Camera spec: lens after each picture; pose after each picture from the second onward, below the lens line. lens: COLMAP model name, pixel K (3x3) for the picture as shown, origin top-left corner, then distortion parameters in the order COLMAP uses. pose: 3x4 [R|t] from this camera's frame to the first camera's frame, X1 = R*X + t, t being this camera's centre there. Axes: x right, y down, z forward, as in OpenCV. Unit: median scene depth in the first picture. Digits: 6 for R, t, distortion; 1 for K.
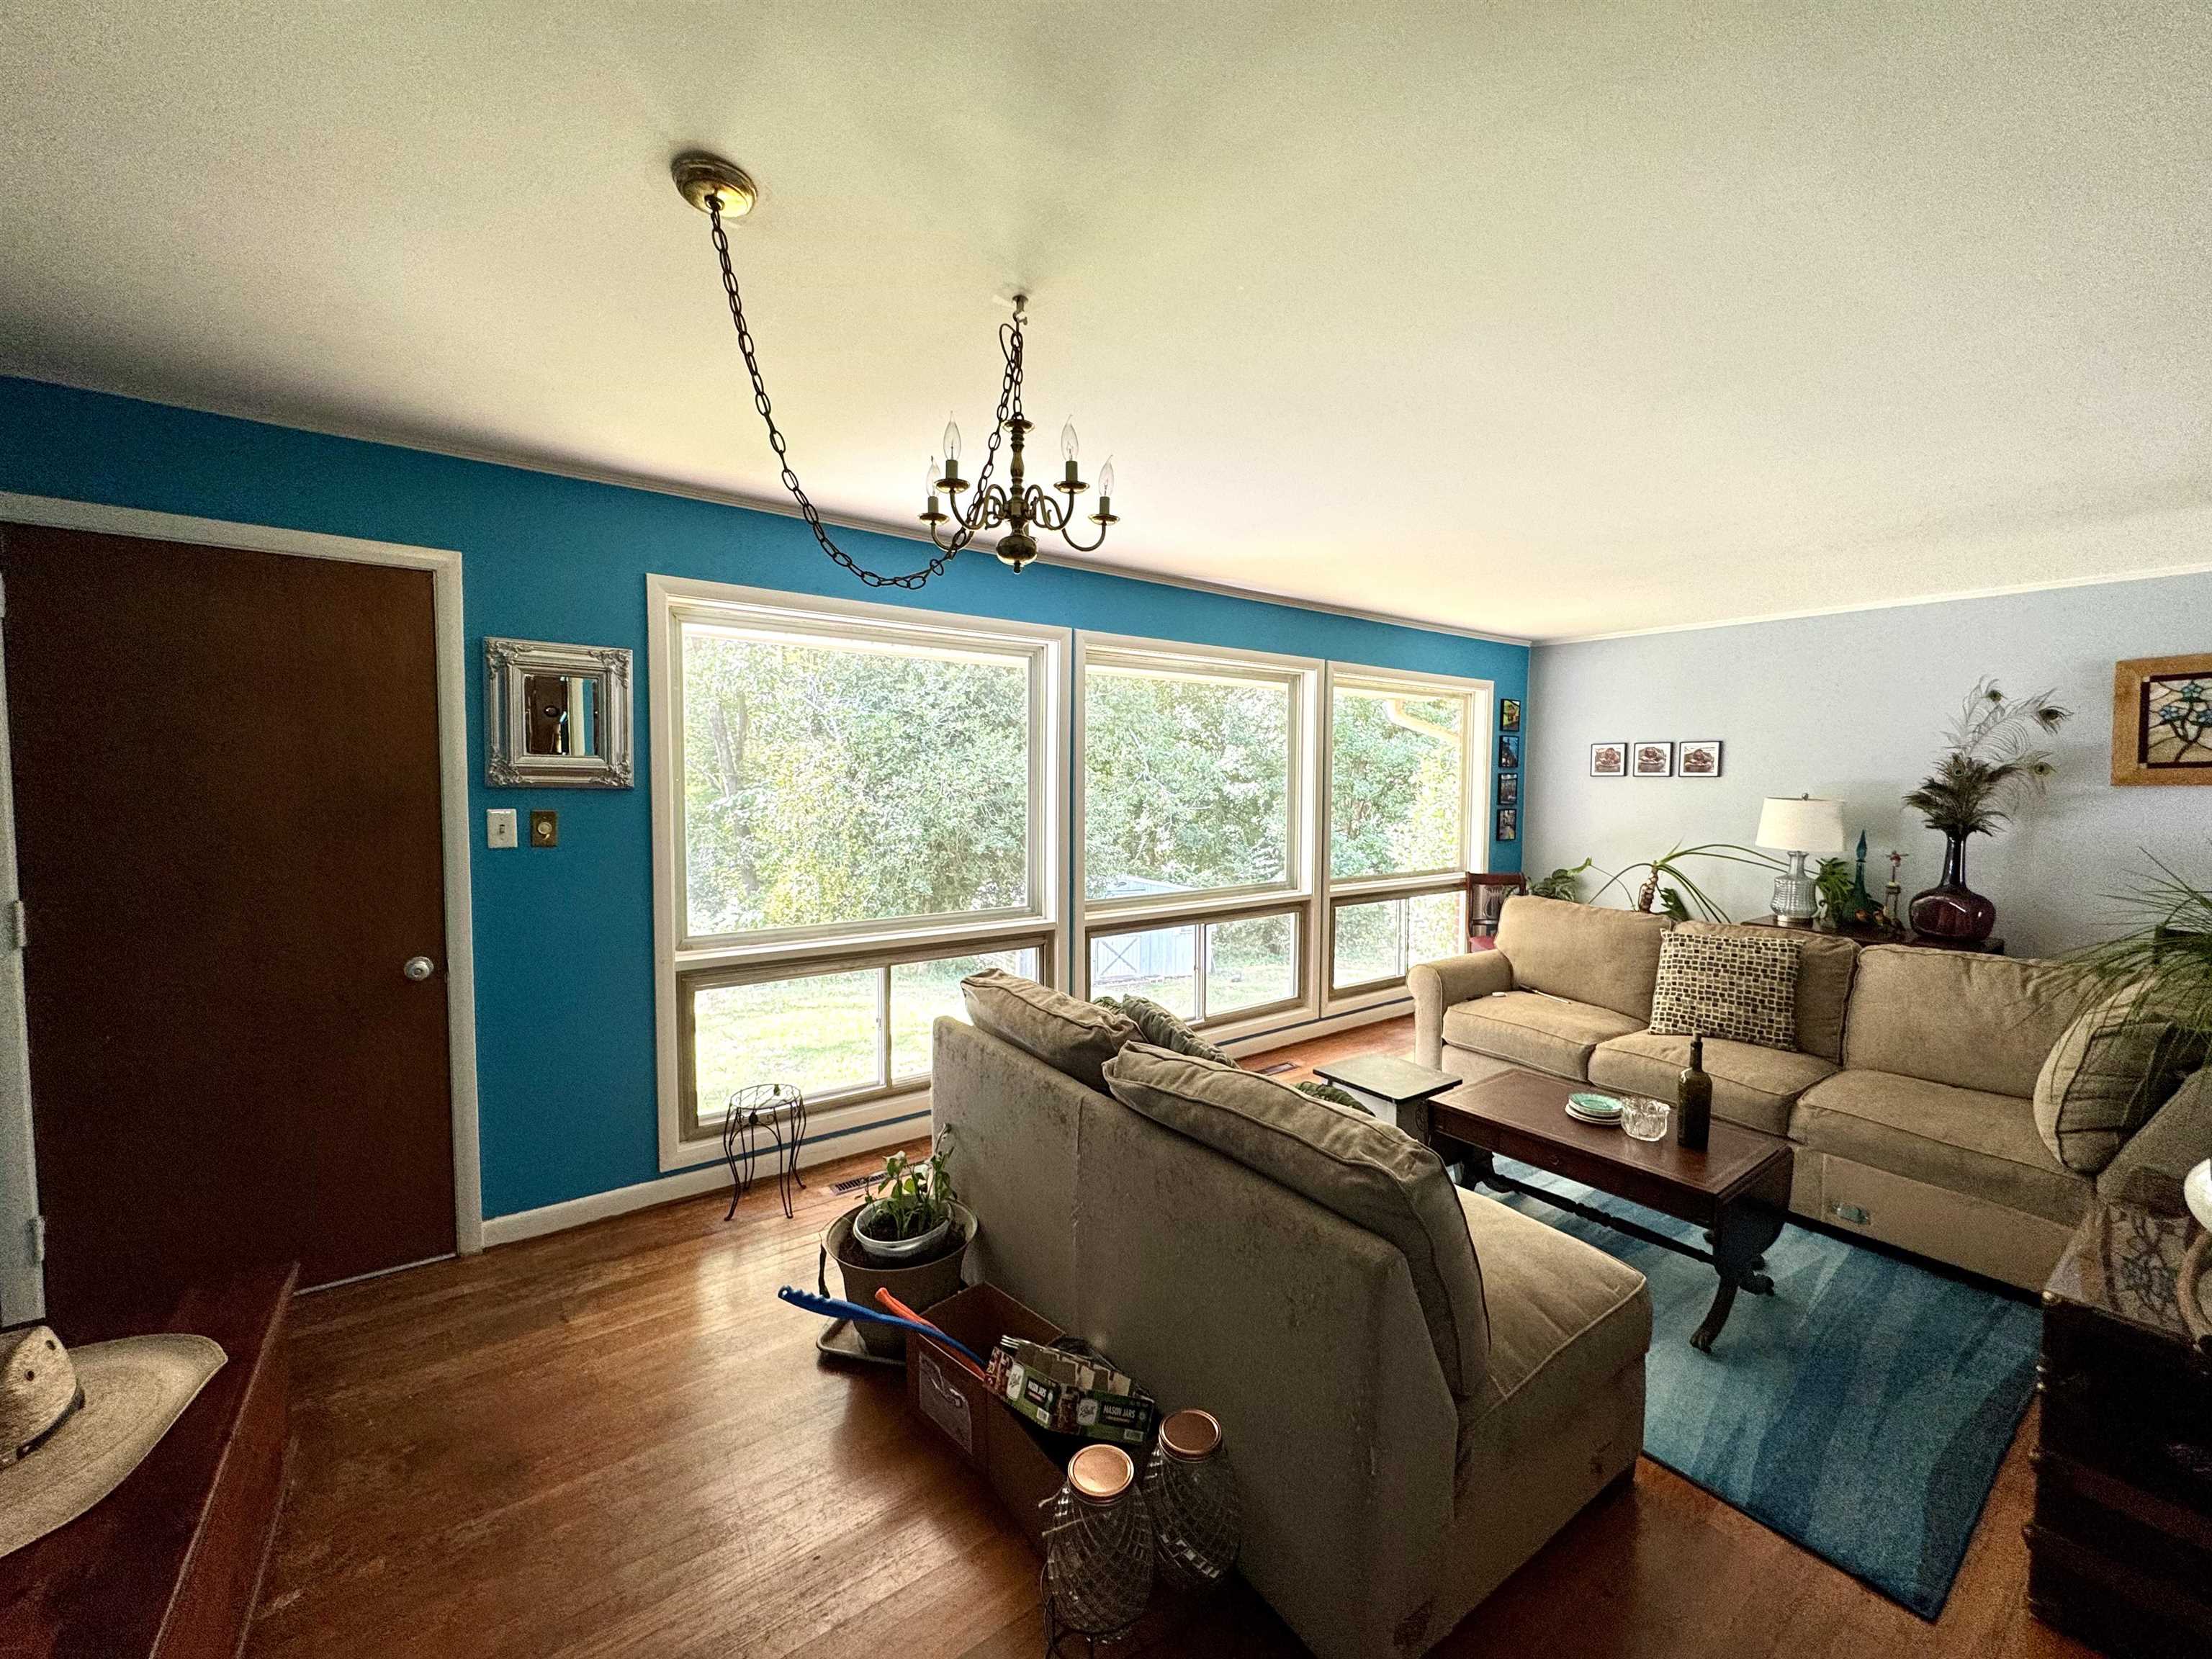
lens RADIAL K [[878.3, 0, 1106.0], [0, 878.3, 829.5], [0, 0, 1]] dist [-0.001420, -0.000148]
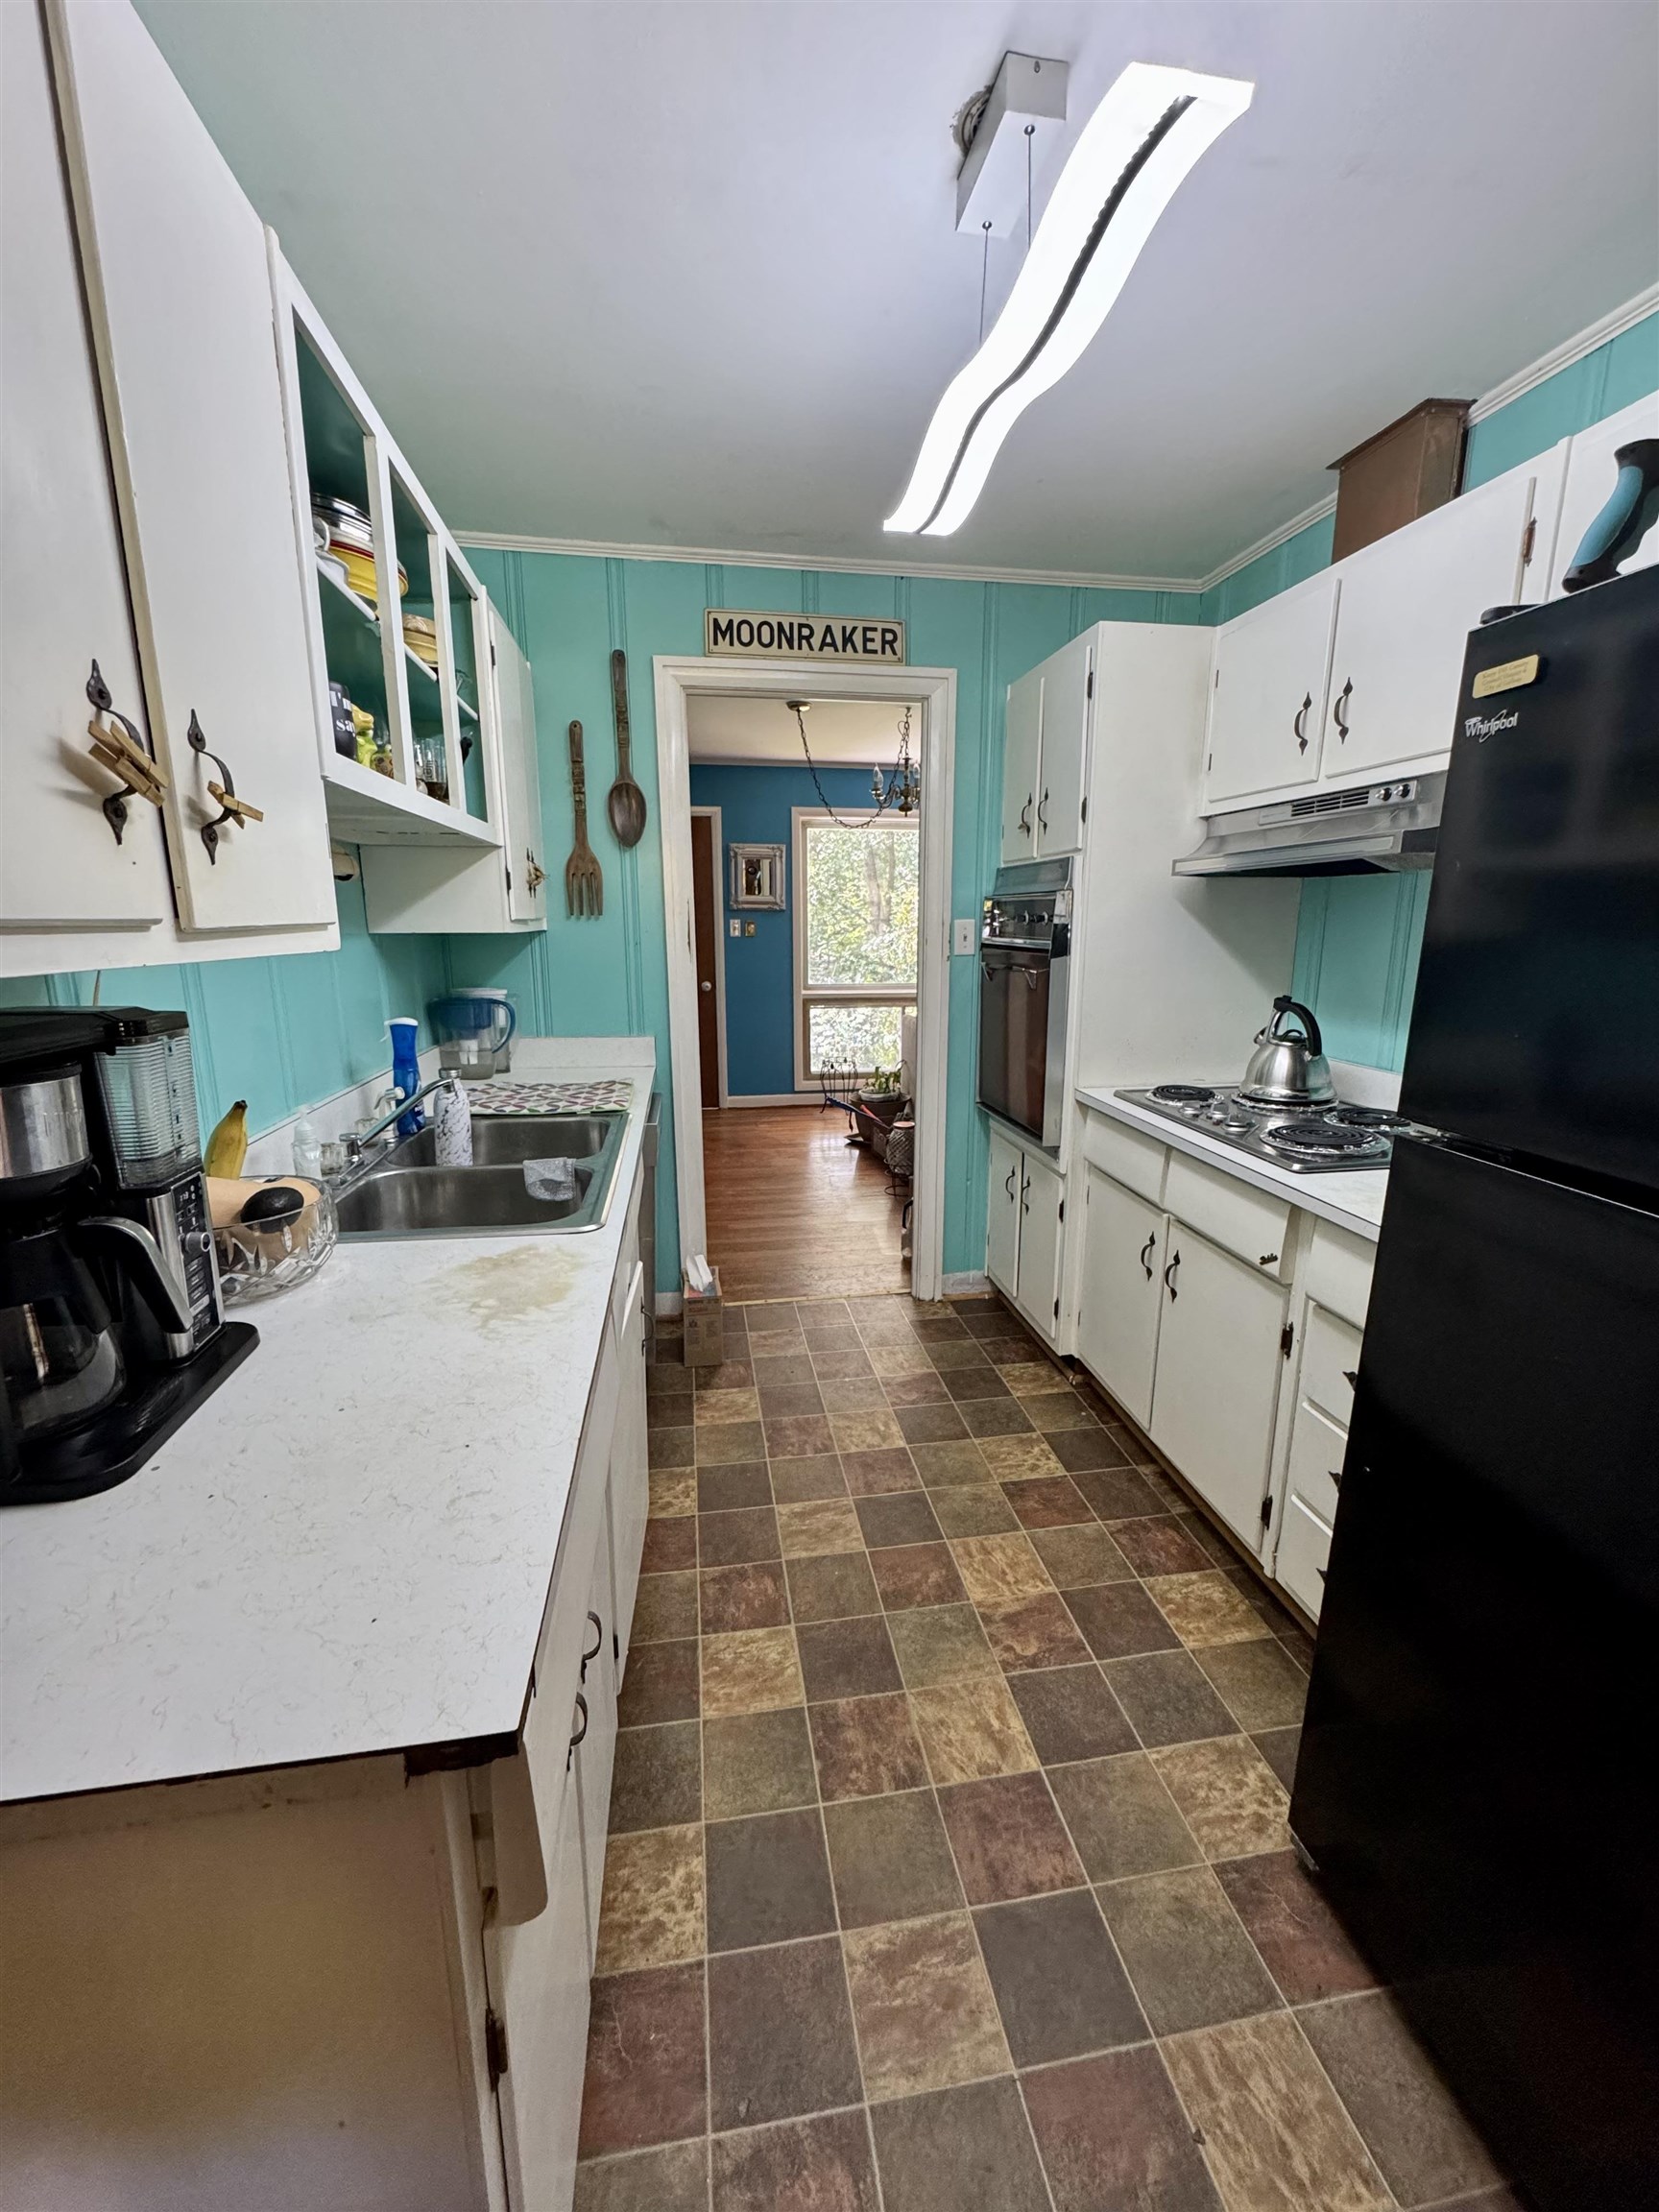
lens RADIAL K [[883.1, 0, 831.7], [0, 883.1, 1107.0], [0, 0, 1]] dist [-0.002823, 0.000269]
pose [[0.890352, 0.084162, -0.447427, 0.355540], [-0.017932, 0.988485, 0.150252, 0.063099], [0.454920, -0.125754, 0.881609, -0.570256]]
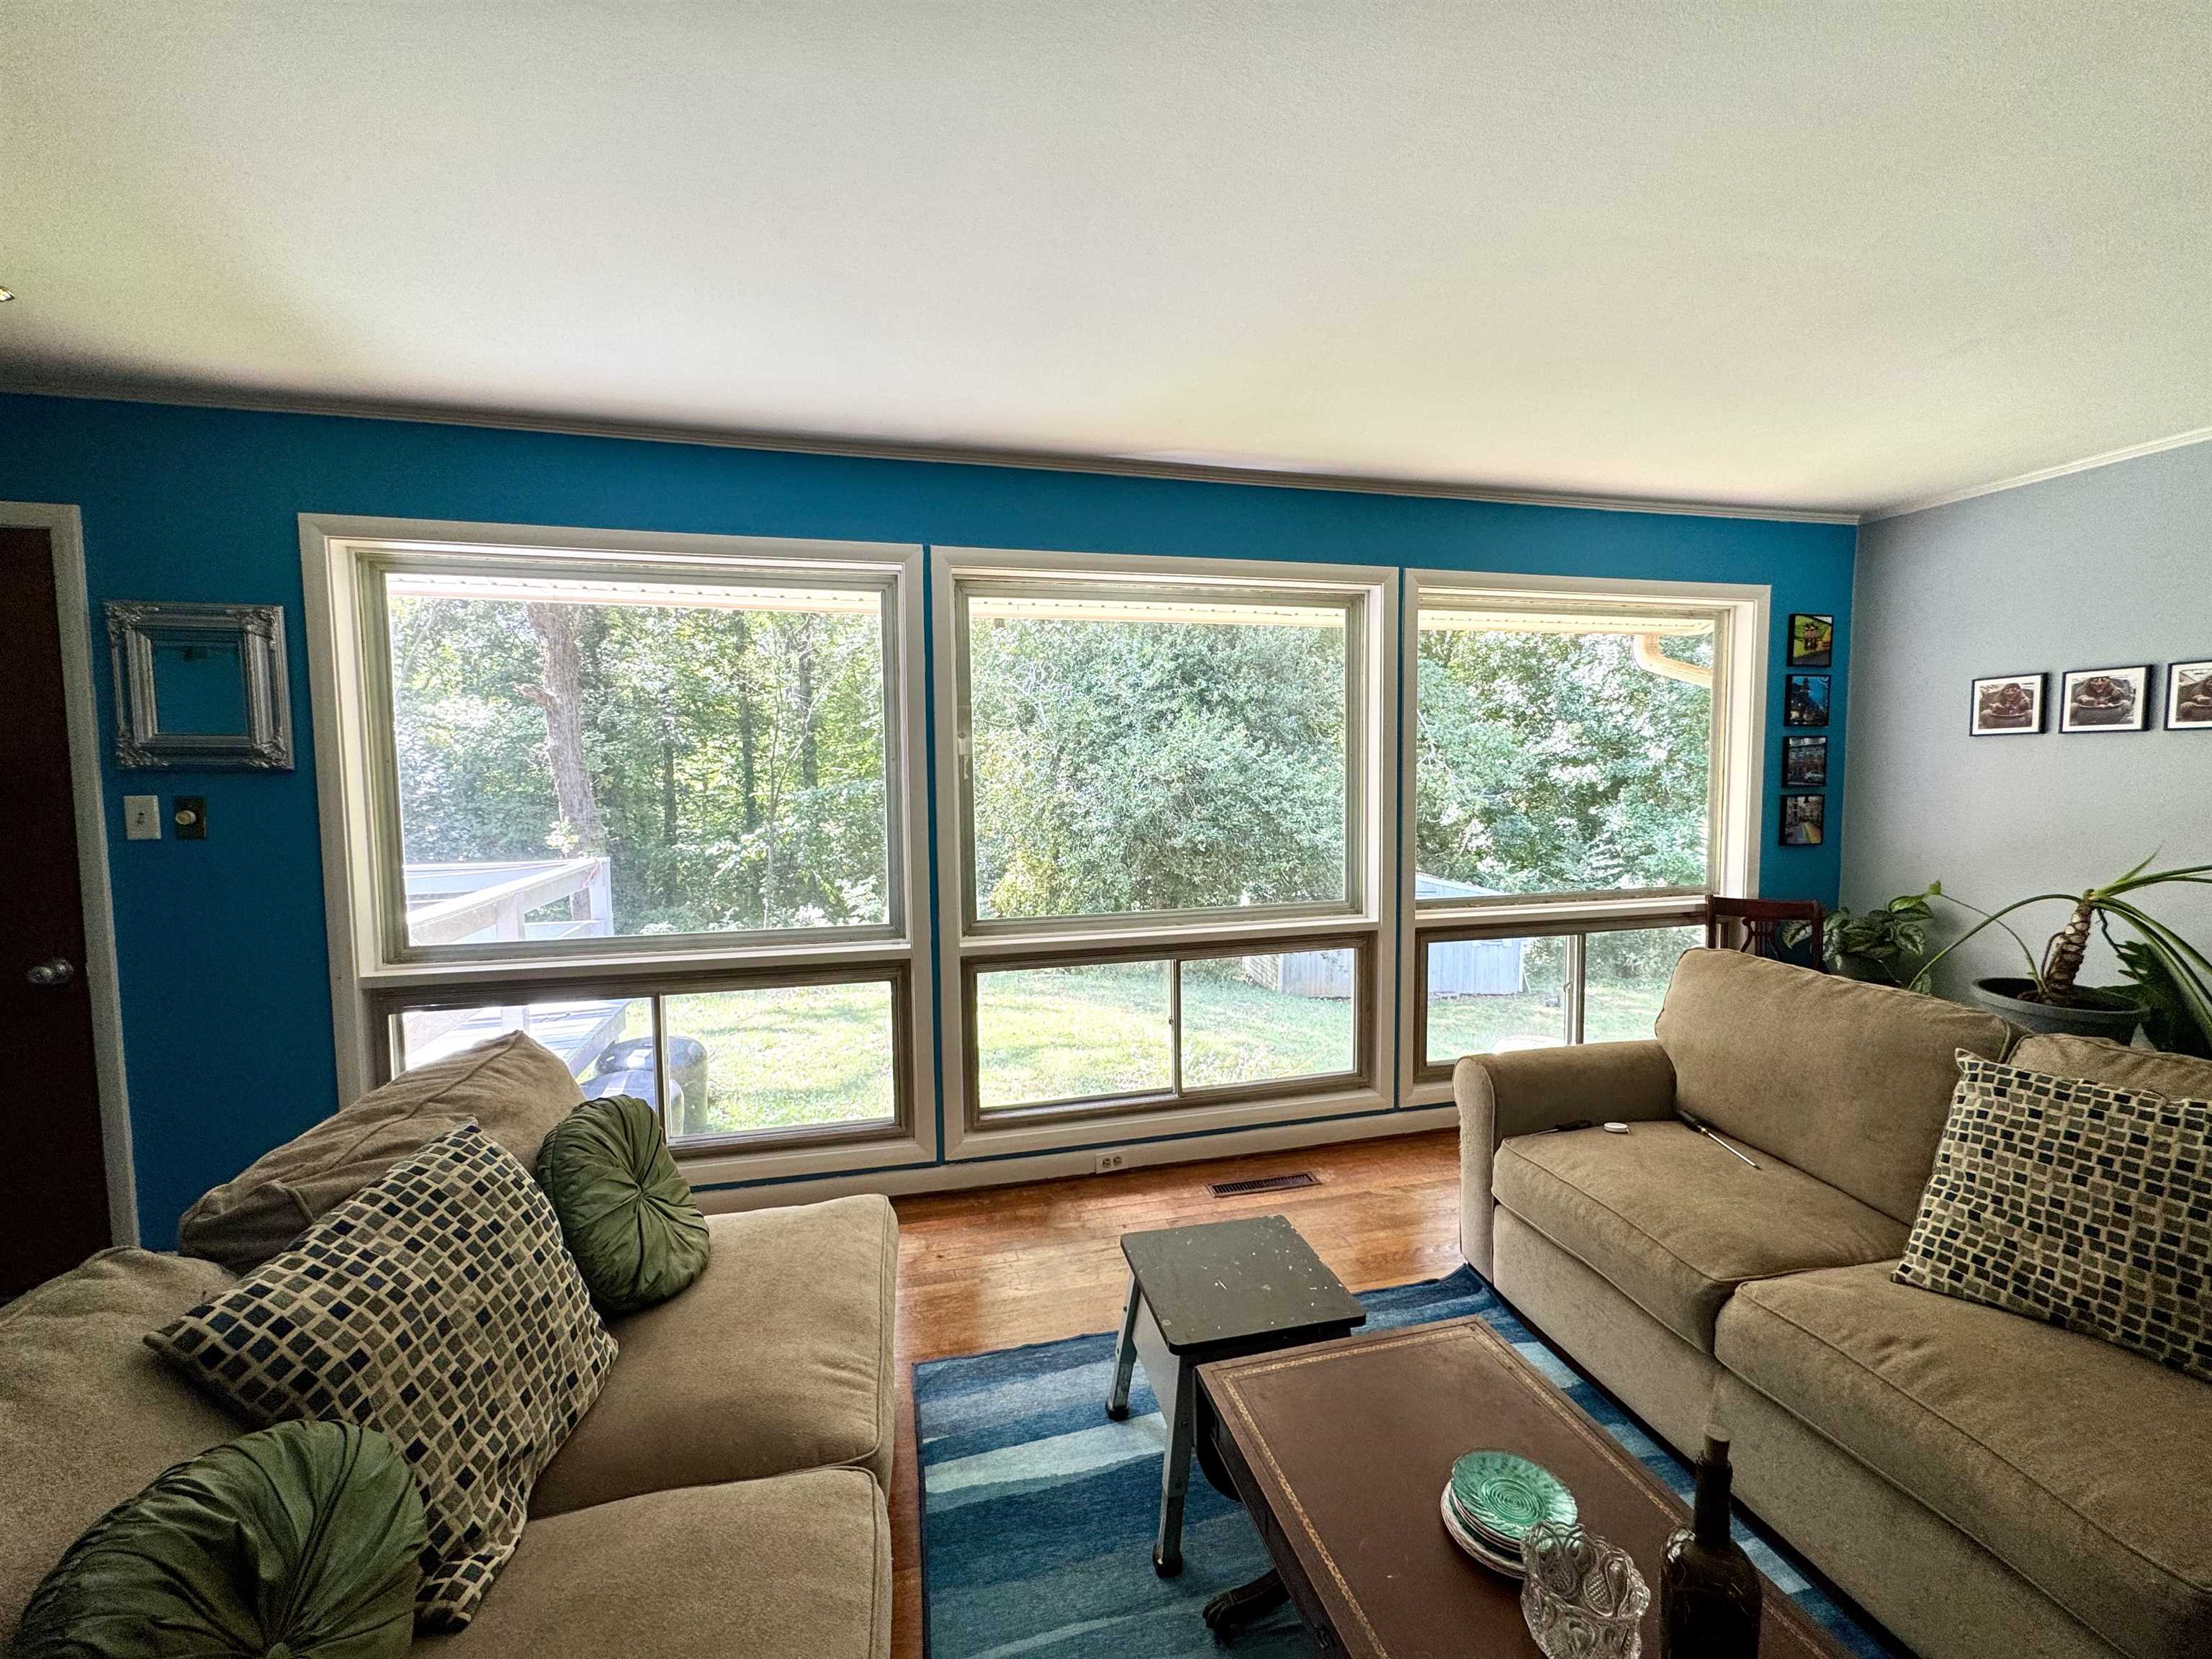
lens RADIAL K [[878.3, 0, 1106.0], [0, 878.3, 829.5], [0, 0, 1]] dist [-0.001420, -0.000148]
pose [[0.923639, 0.011002, -0.383106, 0.312075], [-0.006760, 0.999900, 0.012418, -0.003927], [0.383205, -0.008880, 0.923621, 0.319201]]
